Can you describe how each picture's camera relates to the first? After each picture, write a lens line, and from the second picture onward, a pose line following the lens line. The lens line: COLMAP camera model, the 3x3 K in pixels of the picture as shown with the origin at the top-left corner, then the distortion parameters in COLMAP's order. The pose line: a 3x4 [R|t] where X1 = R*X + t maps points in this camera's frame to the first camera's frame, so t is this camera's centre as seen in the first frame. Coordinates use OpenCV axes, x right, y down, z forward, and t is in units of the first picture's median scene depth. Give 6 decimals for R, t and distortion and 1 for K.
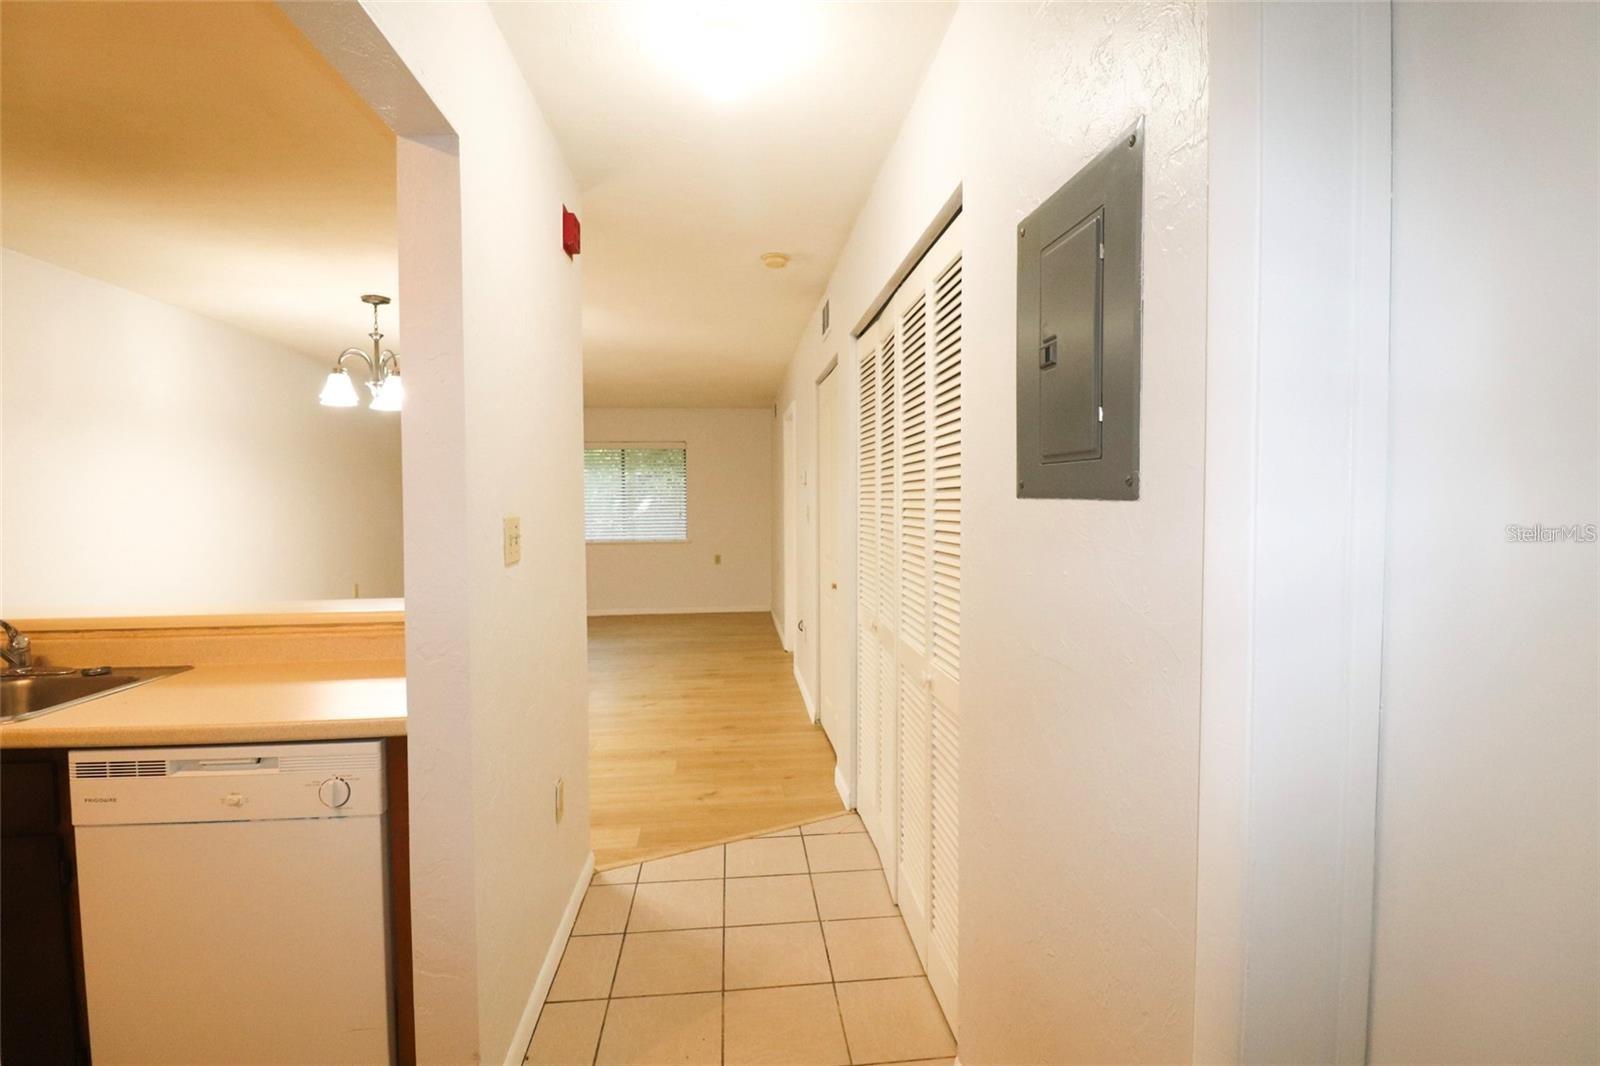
lens RADIAL K [[740.7, 0, 807.7], [0, 740.7, 523.5], [0, 0, 1]] dist [0.003744, -0.014762]
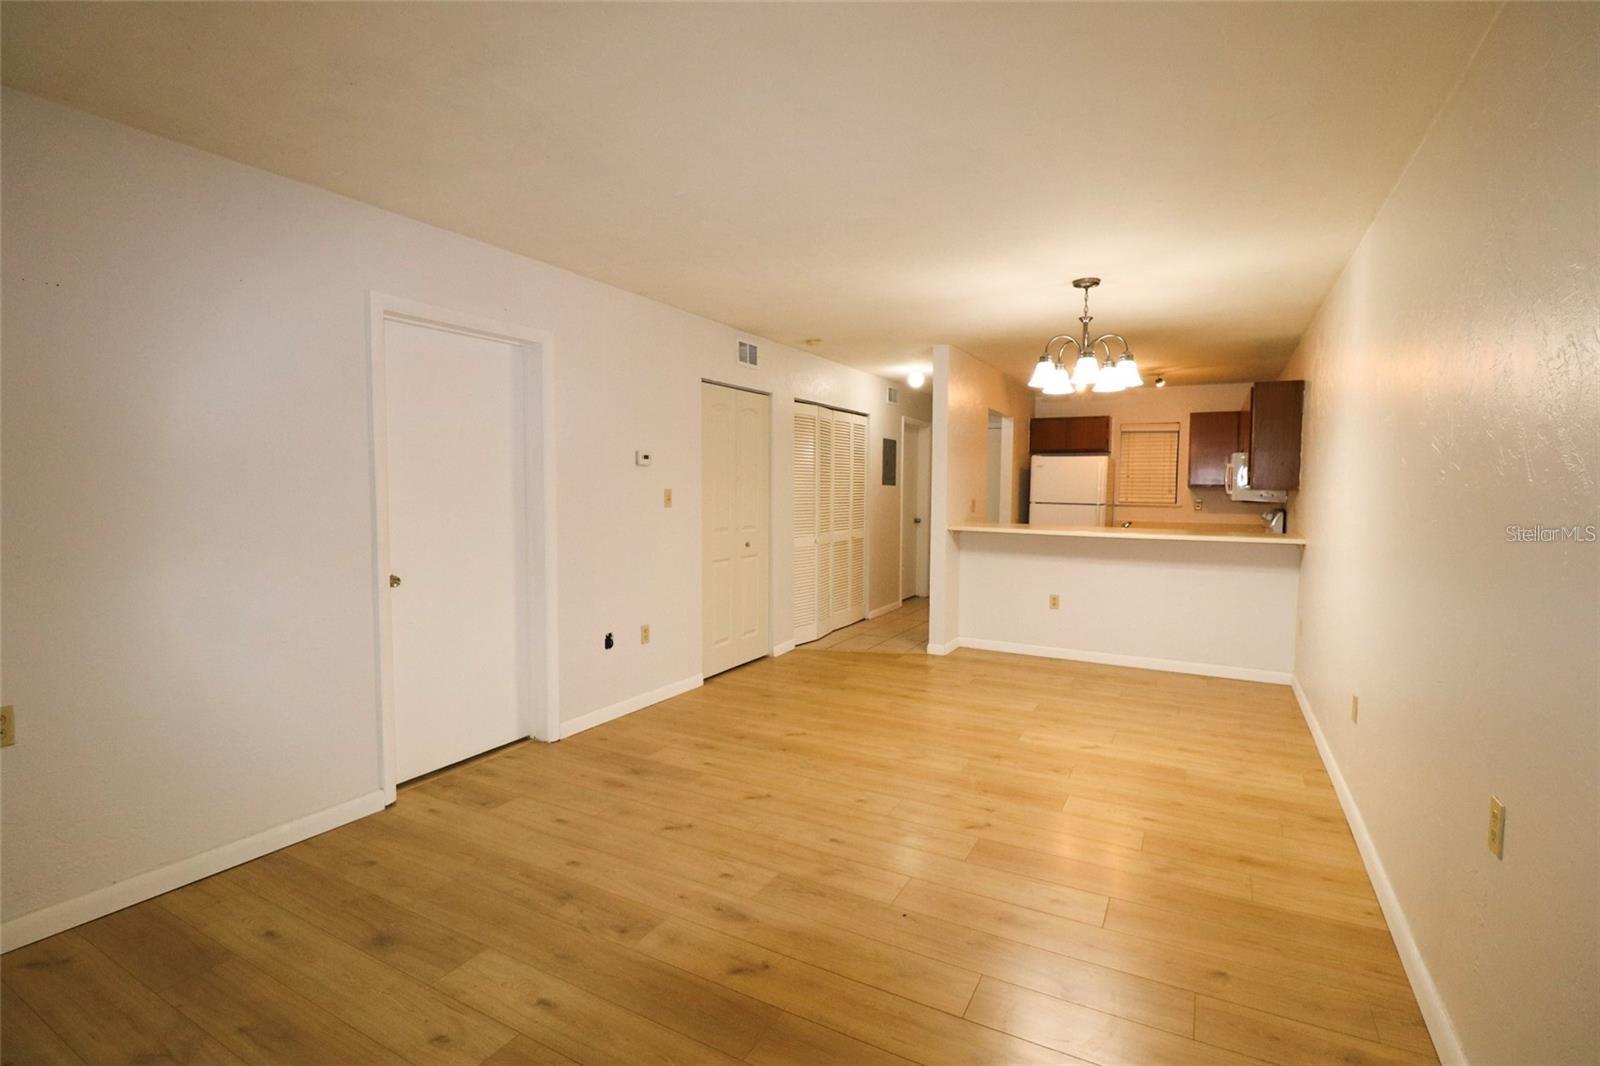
lens RADIAL K [[740.5, 0, 807.5], [0, 740.5, 526.1], [0, 0, 1]] dist [0.000799, -0.013661]
pose [[-0.824012, -0.030644, 0.565743, -0.988604], [0.016331, 0.996837, 0.077781, -0.068017], [-0.566337, 0.073331, -0.820905, 2.398011]]
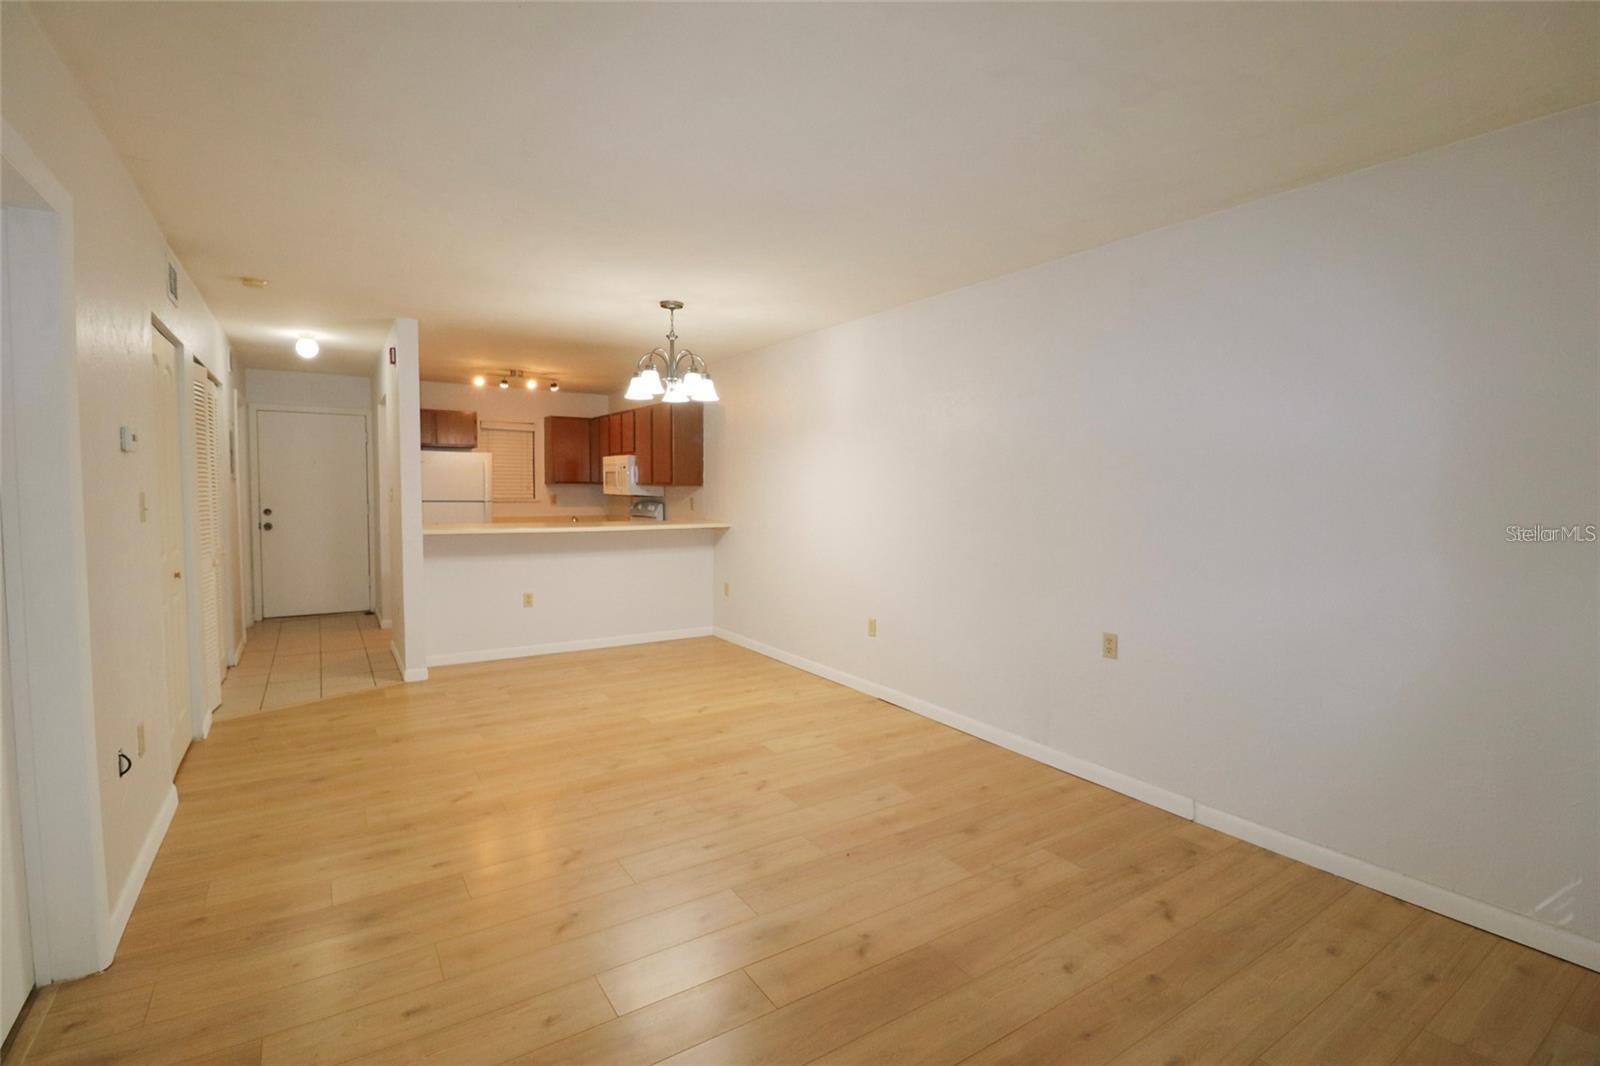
lens RADIAL K [[740.5, 0, 807.5], [0, 740.5, 526.1], [0, 0, 1]] dist [0.000799, -0.013661]
pose [[-0.887624, 0.026679, -0.459795, -0.277914], [-0.015033, 0.996111, 0.086818, -0.078146], [0.460323, 0.083974, -0.883771, 2.471725]]
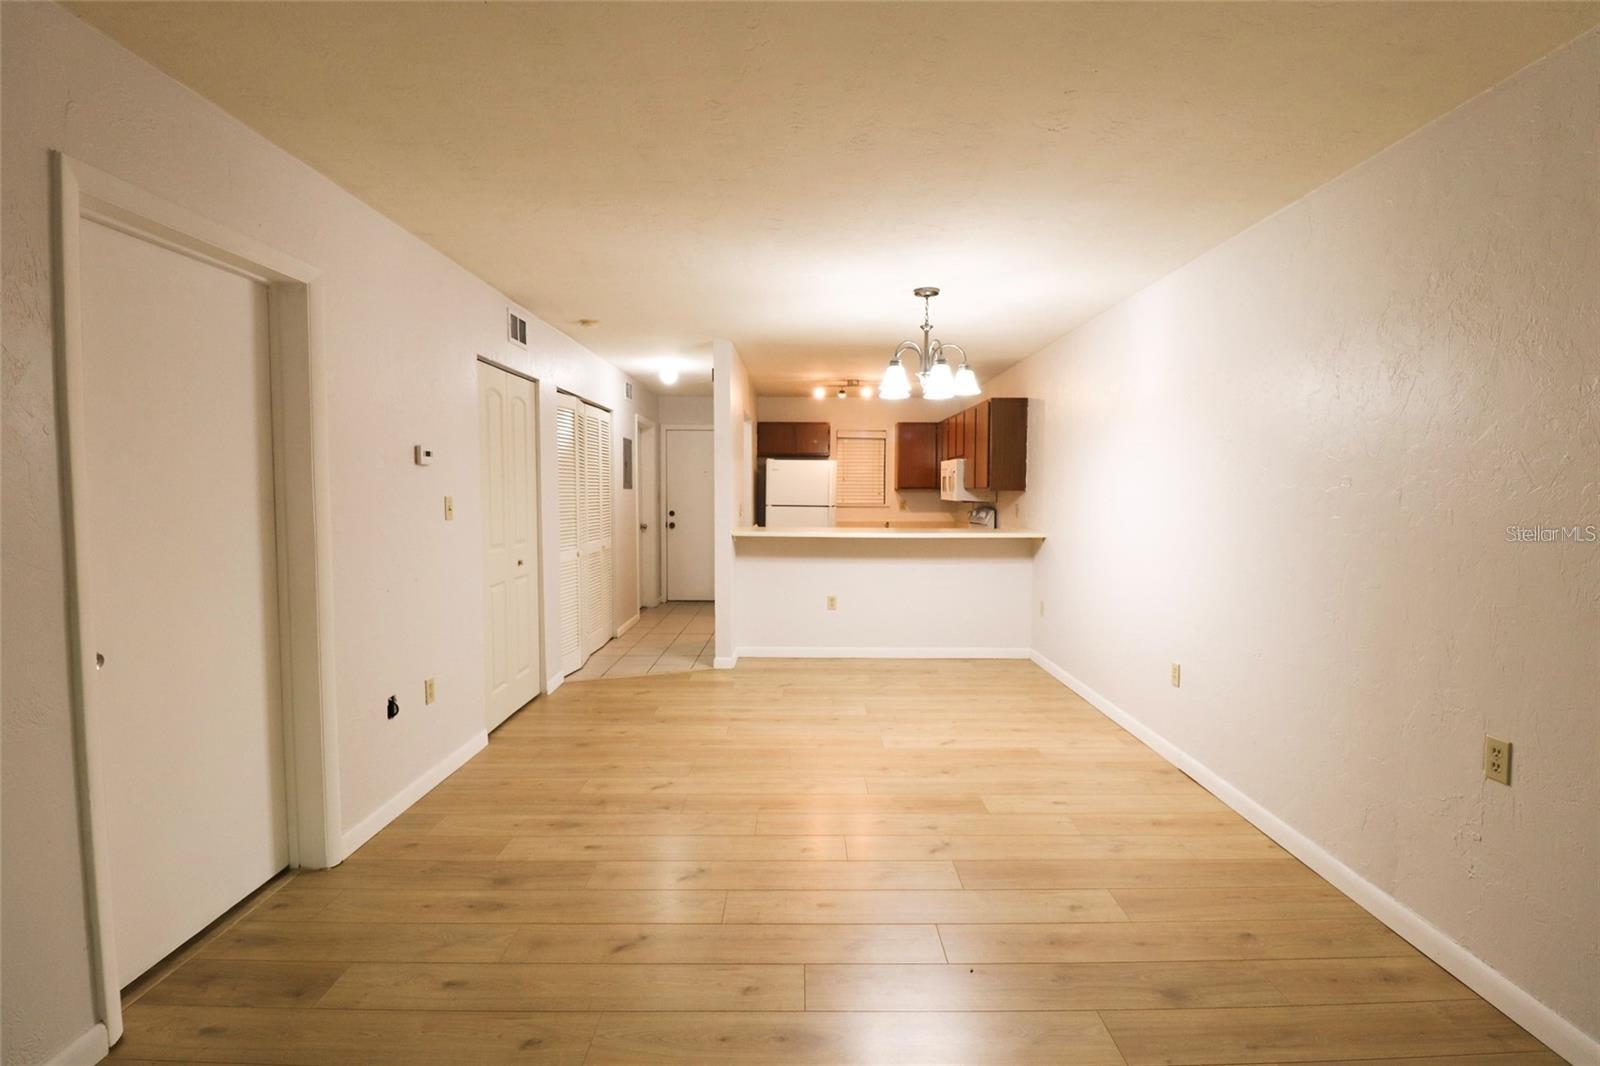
lens RADIAL K [[740.5, 0, 807.5], [0, 740.5, 526.1], [0, 0, 1]] dist [0.000799, -0.013661]
pose [[-0.995124, -0.000183, 0.098634, -0.605457], [0.007837, 0.996690, 0.080918, -0.072767], [-0.098323, 0.081296, -0.991828, 2.403452]]
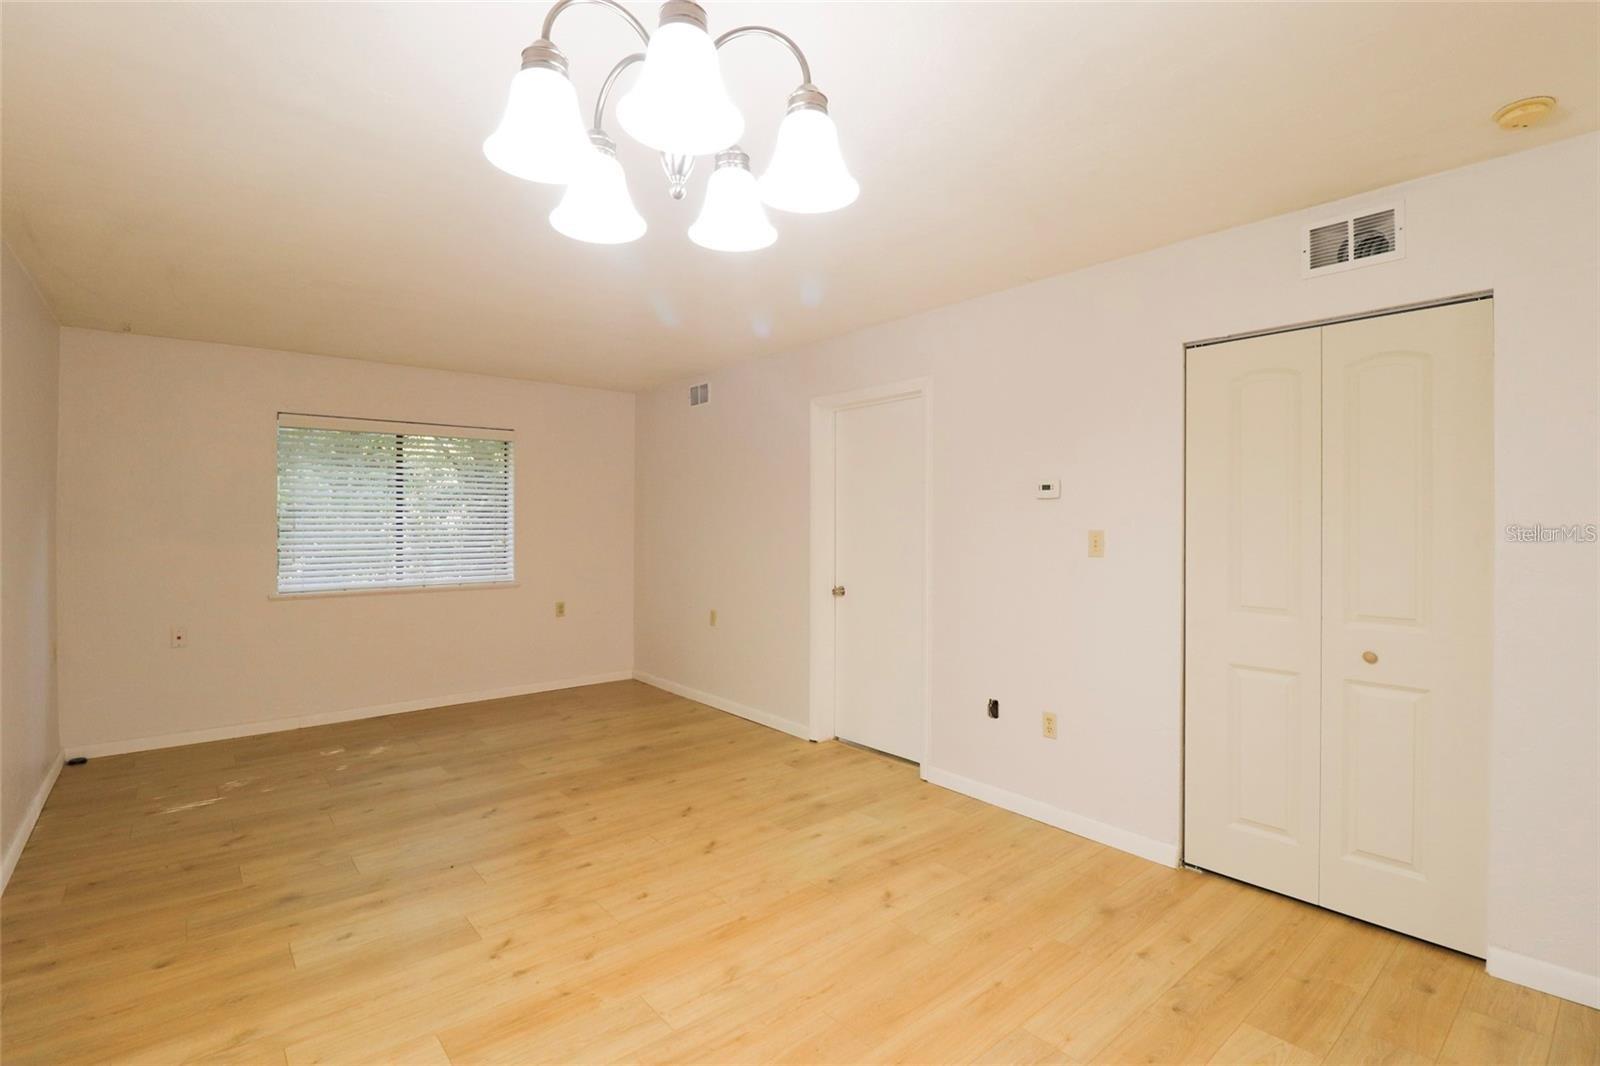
lens RADIAL K [[738.7, 0, 806.6], [0, 738.7, 526.4], [0, 0, 1]] dist [0.001745, -0.014033]
pose [[0.827563, 0.004503, 0.561354, -0.824460], [0.011024, 0.999645, -0.024272, -0.020874], [-0.561264, 0.026275, 0.827220, 0.847295]]
